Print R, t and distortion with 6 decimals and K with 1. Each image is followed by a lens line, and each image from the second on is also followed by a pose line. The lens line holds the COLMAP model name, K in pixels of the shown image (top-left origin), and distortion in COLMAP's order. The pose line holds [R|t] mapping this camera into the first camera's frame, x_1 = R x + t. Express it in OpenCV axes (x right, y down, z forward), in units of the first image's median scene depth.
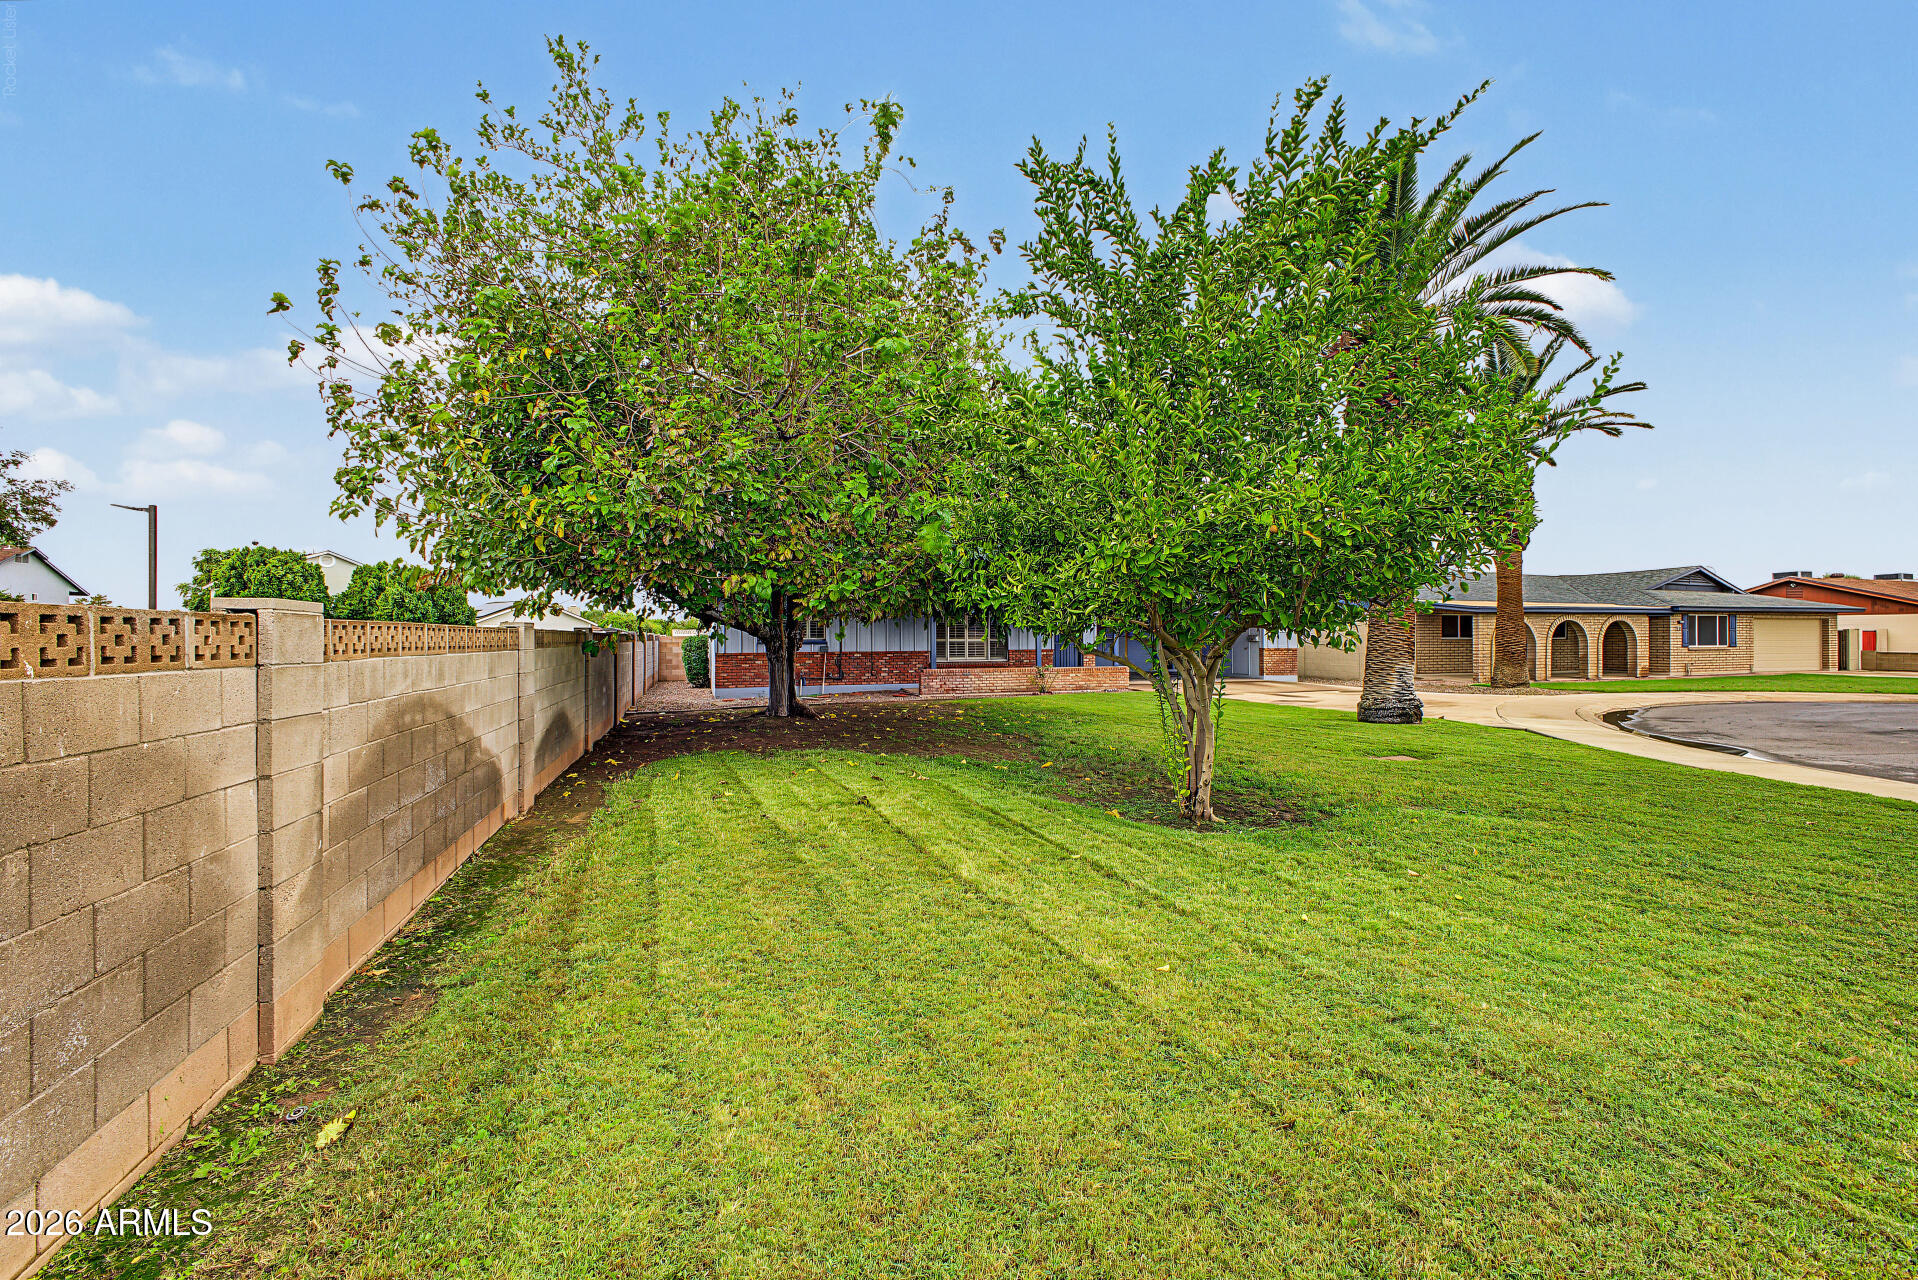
lens RADIAL K [[761.5, 0, 956.8], [0, 761.5, 643.4], [0, 0, 1]] dist [-0.002900, -0.000597]
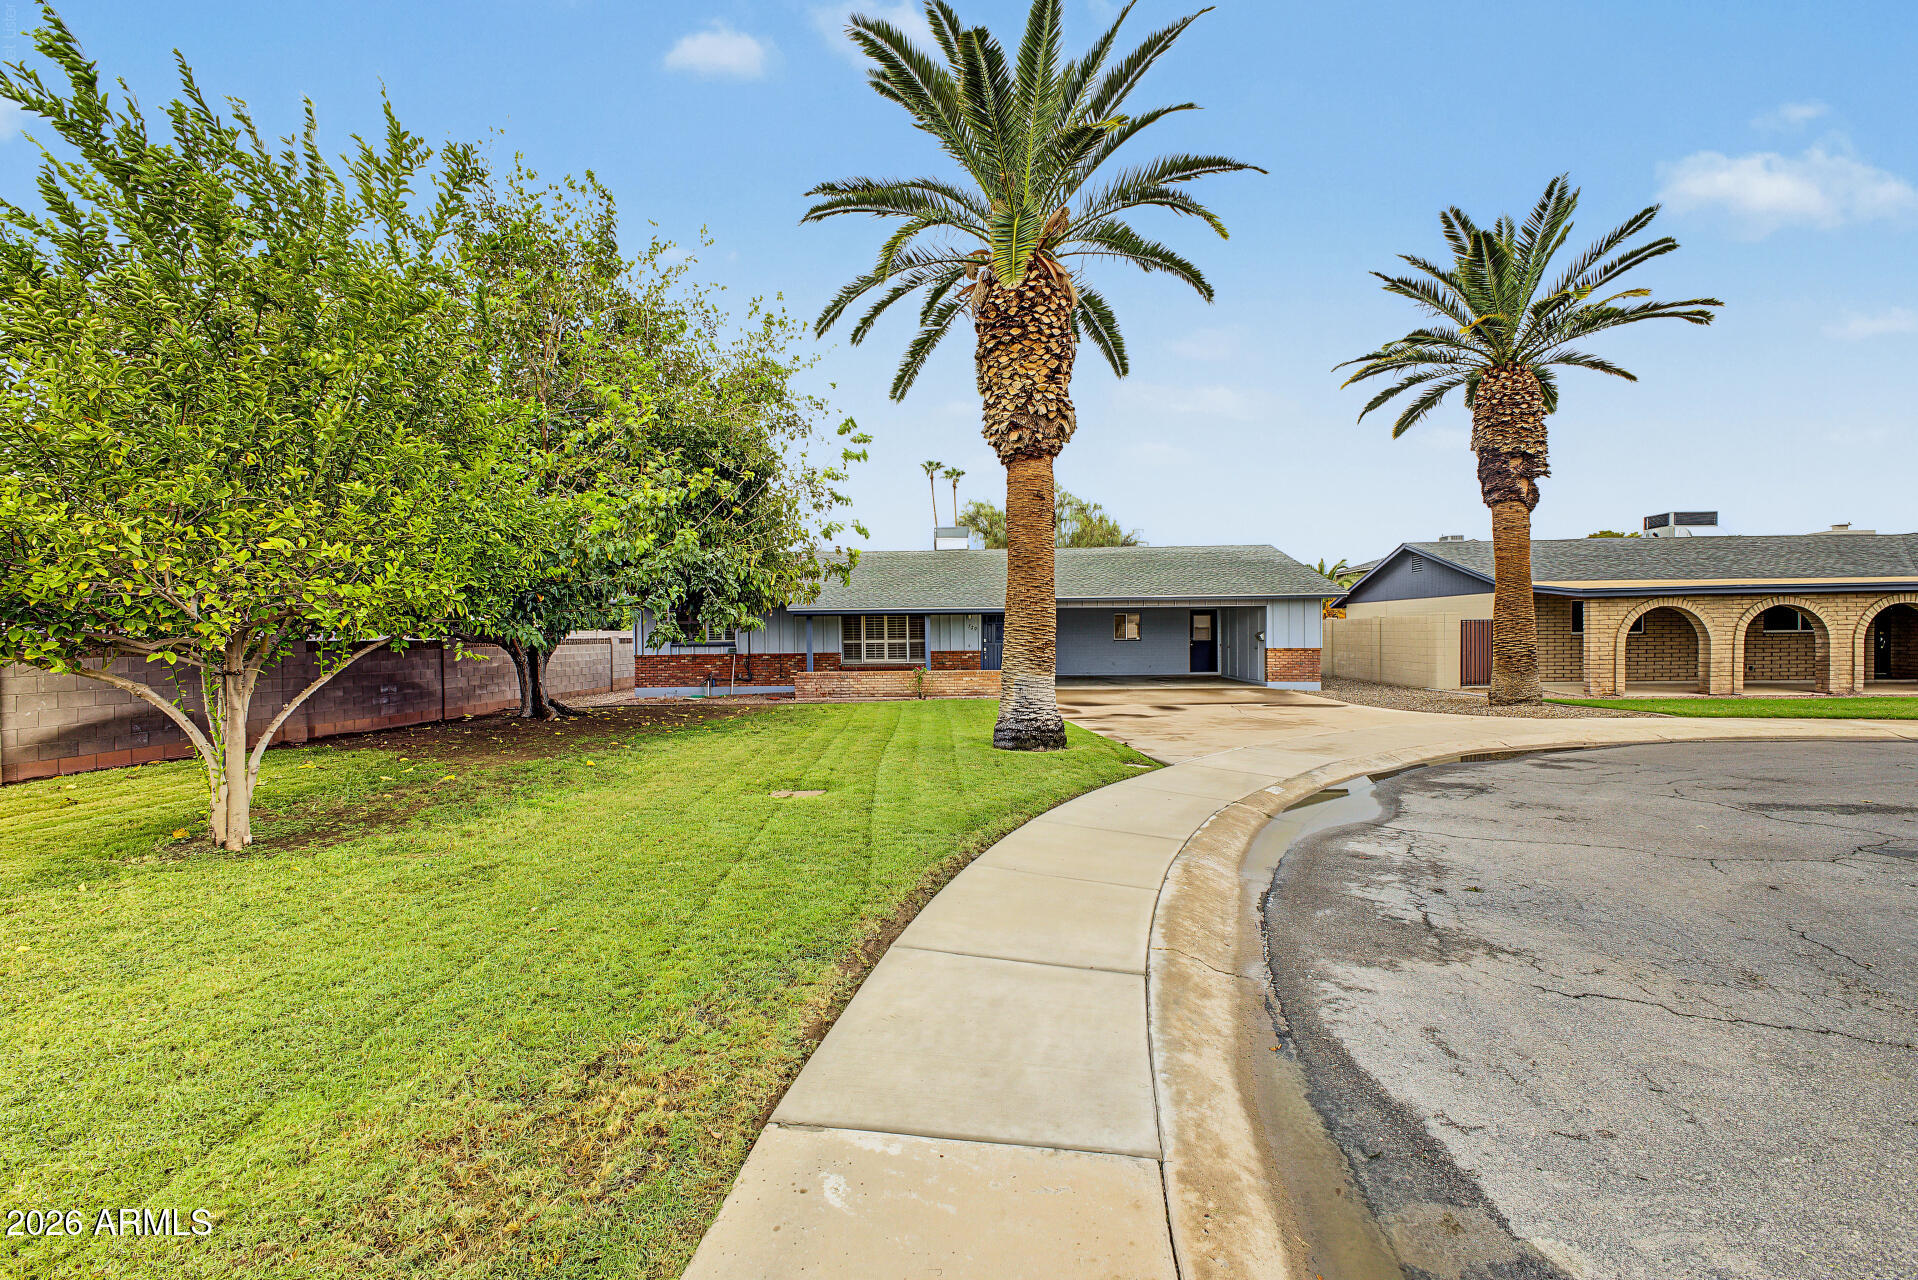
lens RADIAL K [[761.5, 0, 959.9], [0, 761.5, 638.5], [0, 0, 1]] dist [-0.002900, -0.000597]
pose [[0.934815, -0.007675, -0.355052, 0.464309], [0.006267, 0.999967, -0.005115, -0.002312], [0.355080, 0.002557, 0.934832, 0.148993]]
